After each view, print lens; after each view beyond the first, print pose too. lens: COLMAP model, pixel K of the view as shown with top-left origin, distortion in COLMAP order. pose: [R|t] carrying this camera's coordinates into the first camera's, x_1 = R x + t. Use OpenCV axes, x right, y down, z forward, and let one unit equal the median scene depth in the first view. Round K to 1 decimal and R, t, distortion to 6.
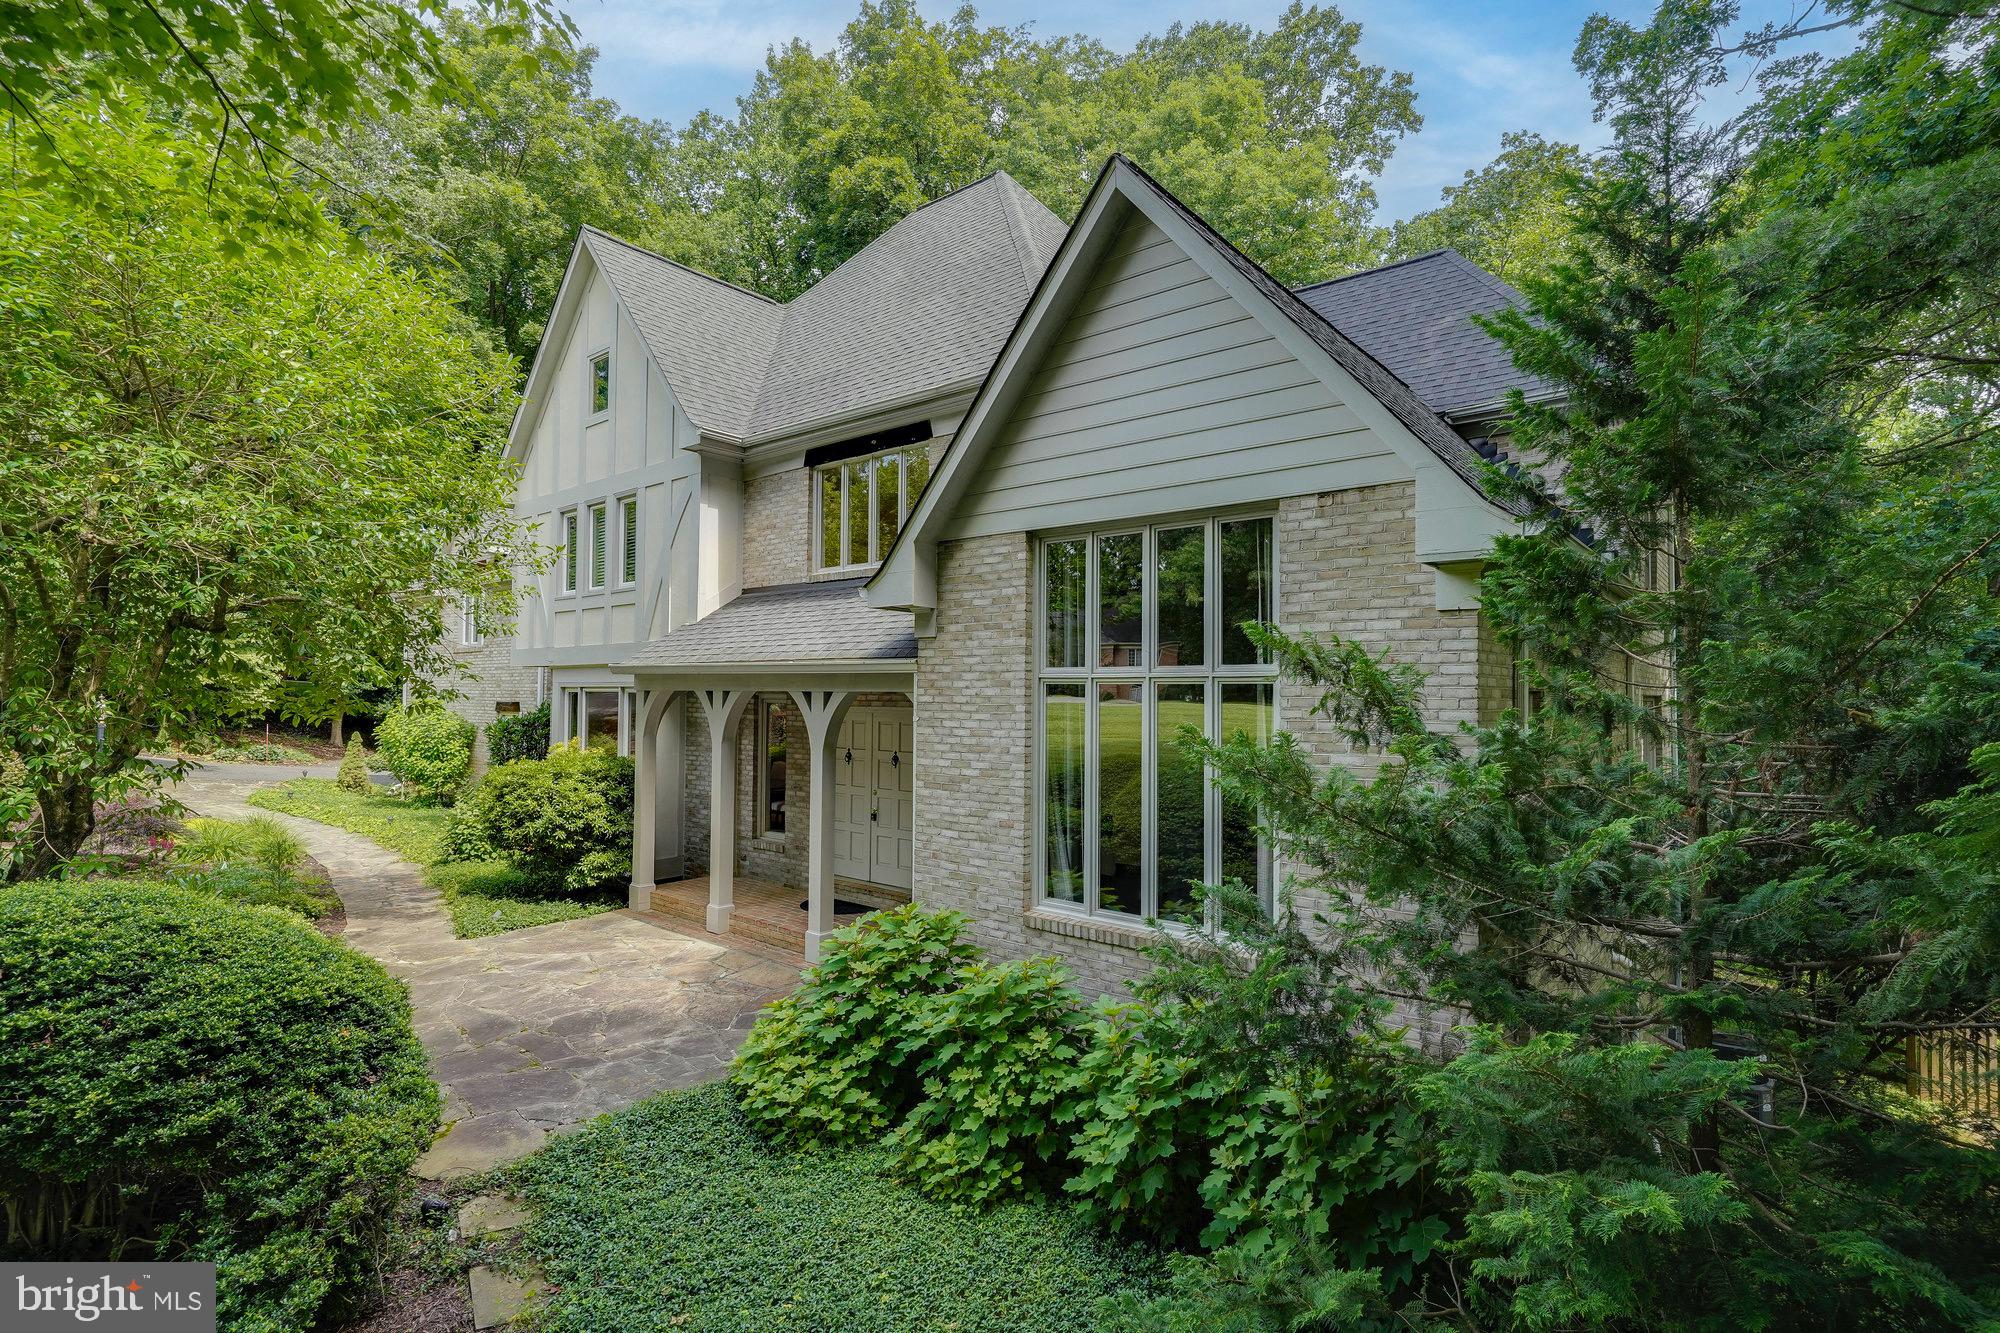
lens RADIAL K [[958.5, 0, 1004.1], [0, 958.5, 666.1], [0, 0, 1]] dist [-0.007027, -0.000079]
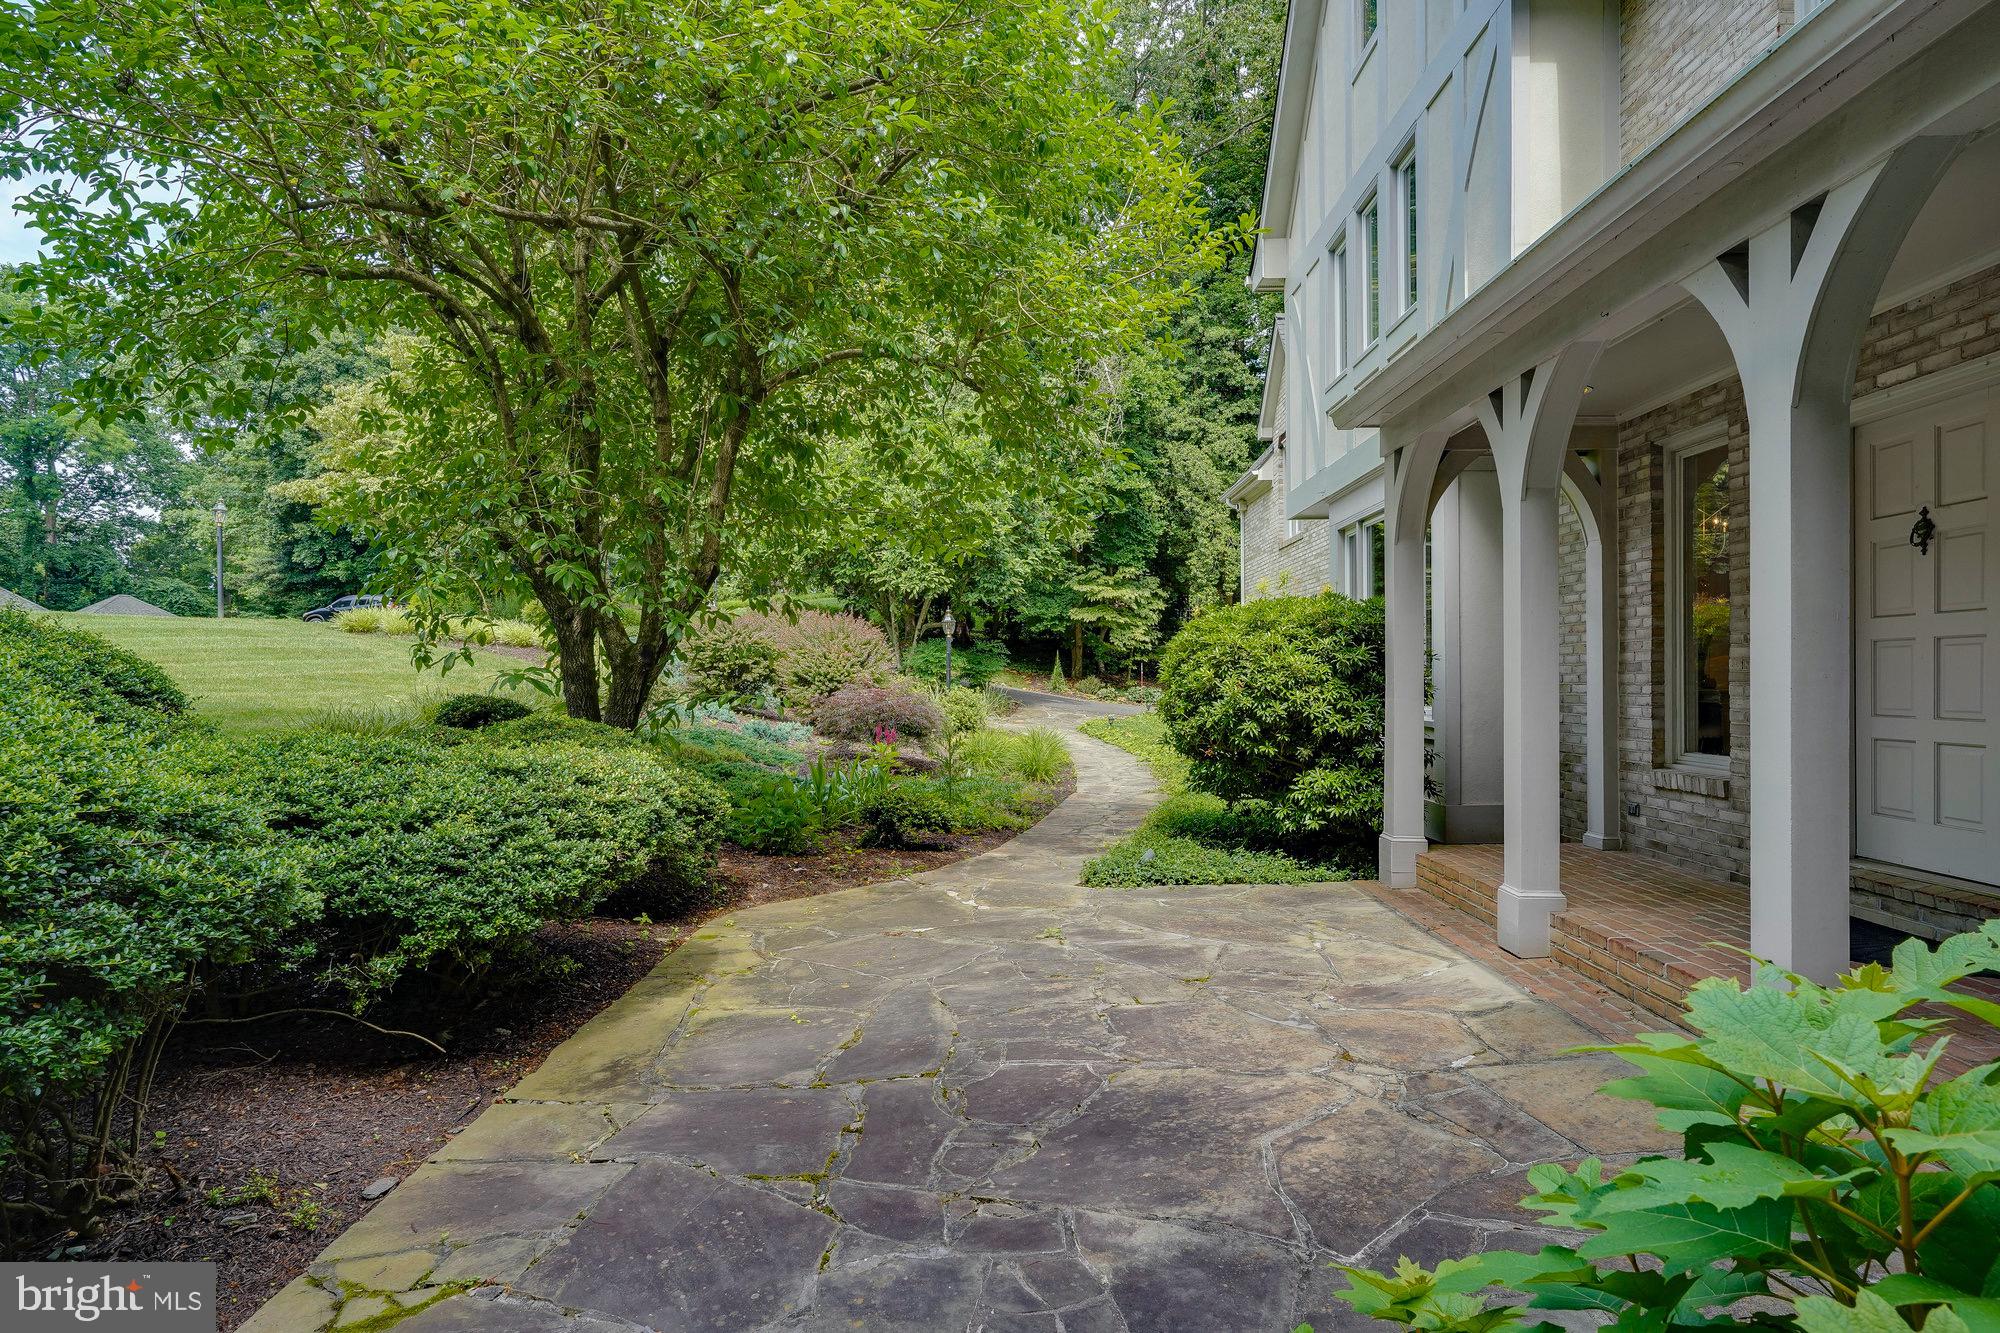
lens RADIAL K [[1101.9, 0, 1002.6], [0, 1101.9, 677.6], [0, 0, 1]] dist [0.012155, 0.000467]
pose [[0.640156, -0.011155, -0.768164, -0.066633], [0.032918, 0.999375, 0.012920, 0.133469], [0.767539, -0.033557, 0.640123, 0.482751]]
